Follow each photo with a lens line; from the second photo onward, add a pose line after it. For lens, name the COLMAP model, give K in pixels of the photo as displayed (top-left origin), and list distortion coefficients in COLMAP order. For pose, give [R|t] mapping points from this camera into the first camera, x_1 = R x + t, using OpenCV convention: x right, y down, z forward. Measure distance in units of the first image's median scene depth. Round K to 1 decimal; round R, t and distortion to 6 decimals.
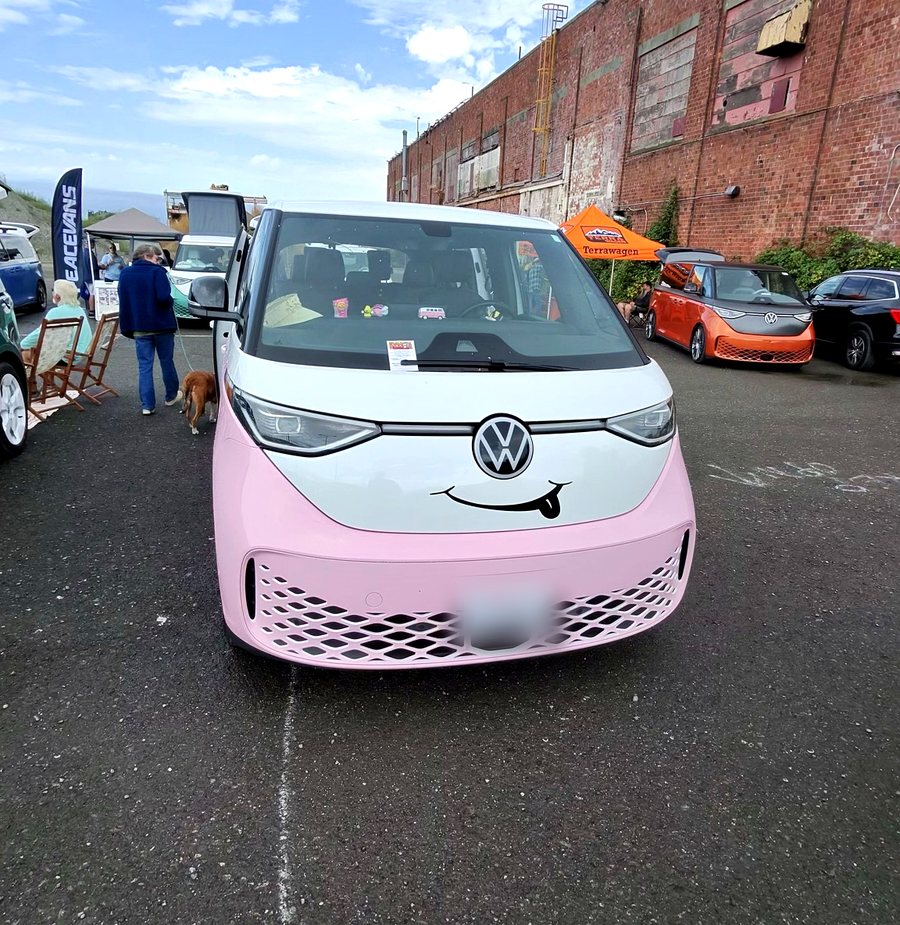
lens RADIAL K [[714.5, 0, 450.0], [0, 714.5, 462.5], [0, 0, 1]] dist [0.000916, -0.002416]
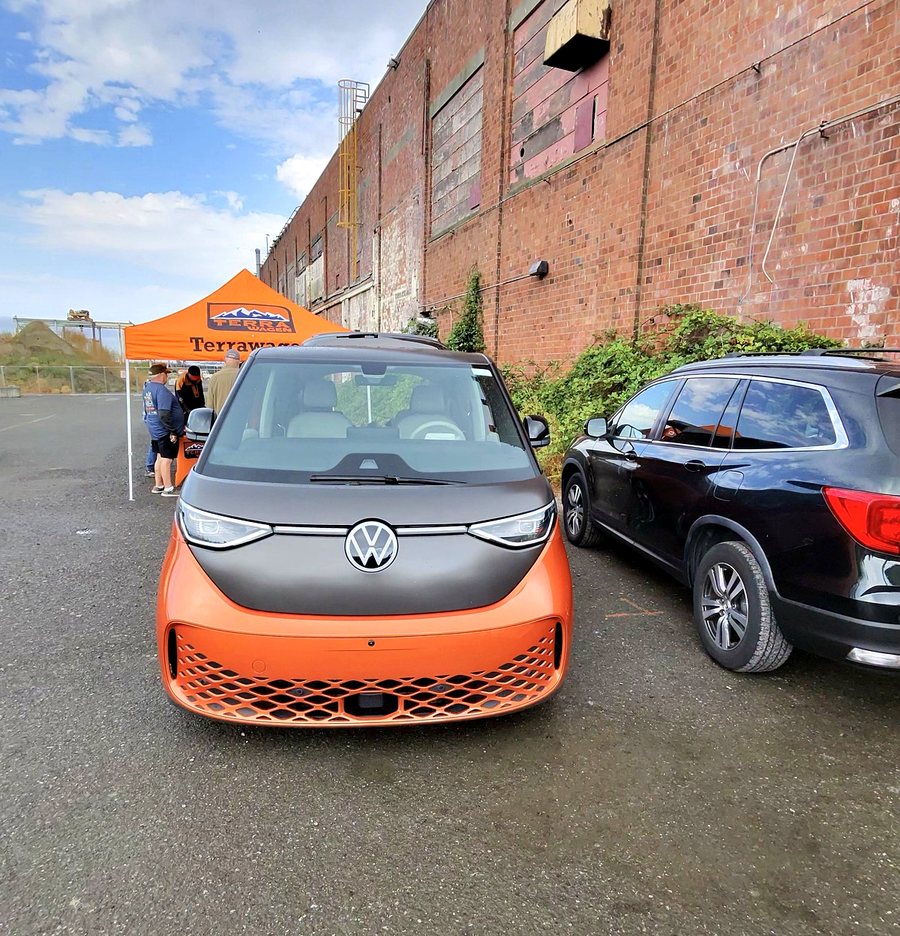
lens RADIAL K [[689.8, 0, 450.0], [0, 689.8, 468.0], [0, 0, 1]] dist [-0.002912, -0.001651]
pose [[0.993490, -0.035348, 0.108300, 0.246724], [0.051570, 0.987208, -0.150864, -0.104496], [-0.101582, 0.155467, 0.982604, 0.417331]]
